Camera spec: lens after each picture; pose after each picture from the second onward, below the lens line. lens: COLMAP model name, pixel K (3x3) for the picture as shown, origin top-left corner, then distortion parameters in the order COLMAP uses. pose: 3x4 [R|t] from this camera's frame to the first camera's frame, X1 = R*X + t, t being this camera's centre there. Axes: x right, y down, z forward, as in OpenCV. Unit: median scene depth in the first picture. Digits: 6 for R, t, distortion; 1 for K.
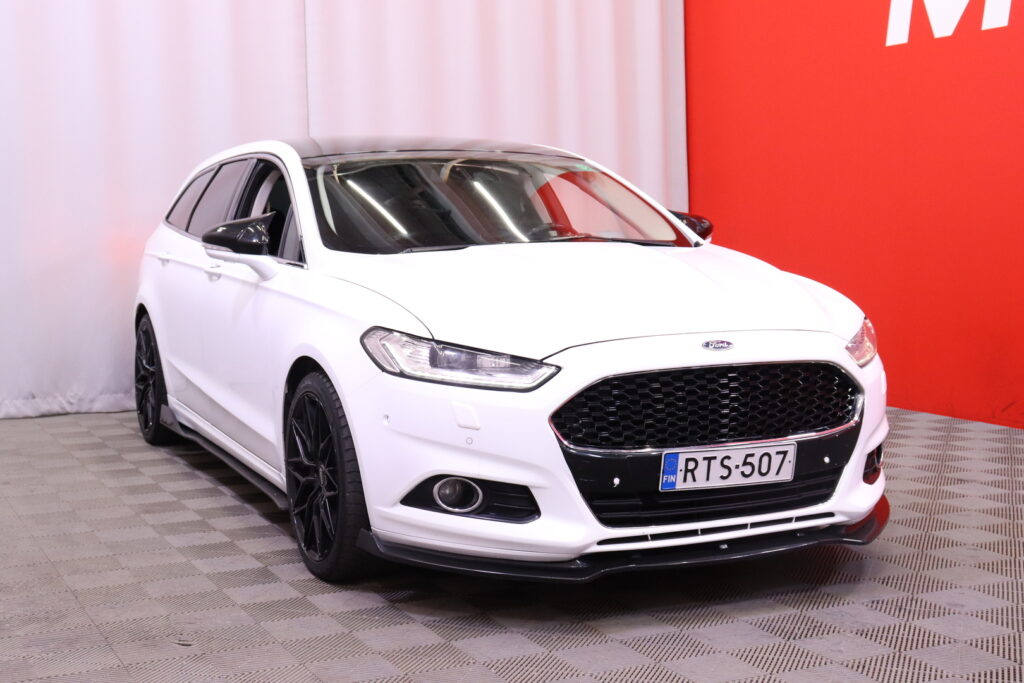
lens RADIAL K [[1429.8, 0, 513.9], [0, 1429.8, 340.5], [0, 0, 1]] dist [-0.061960, 0.000000]
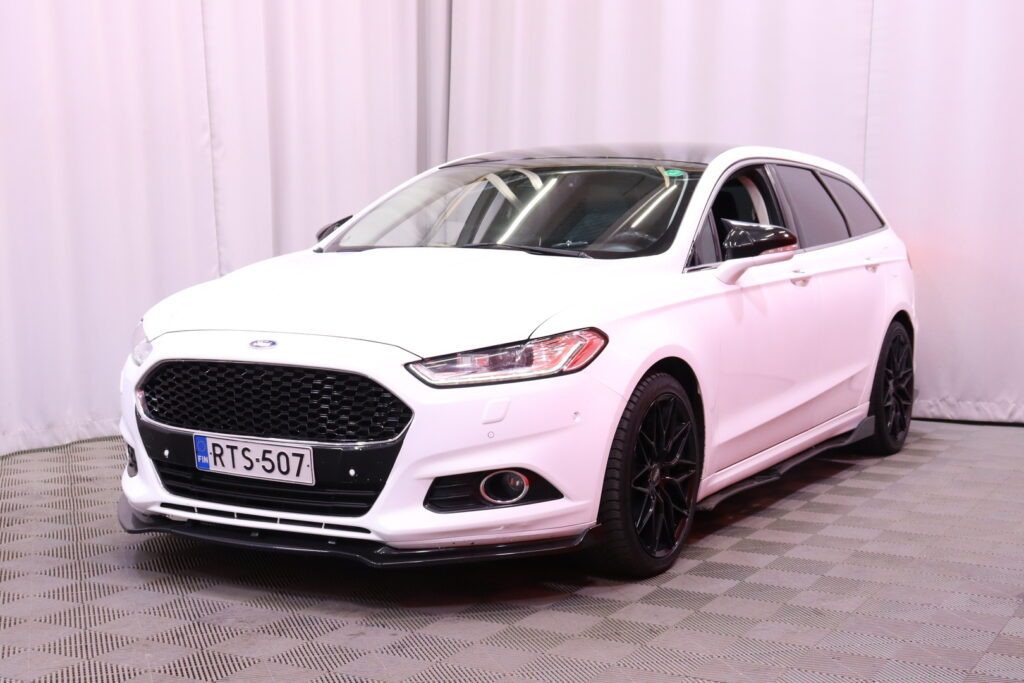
lens RADIAL K [[1429.8, 0, 512.4], [0, 1429.8, 342.1], [0, 0, 1]] dist [-0.061960, 0.000000]
pose [[0.608066, 0.078125, -0.790033, 1.104749], [-0.080920, 0.996062, 0.036218, -0.051993], [0.789752, 0.041907, 0.611994, 0.506066]]
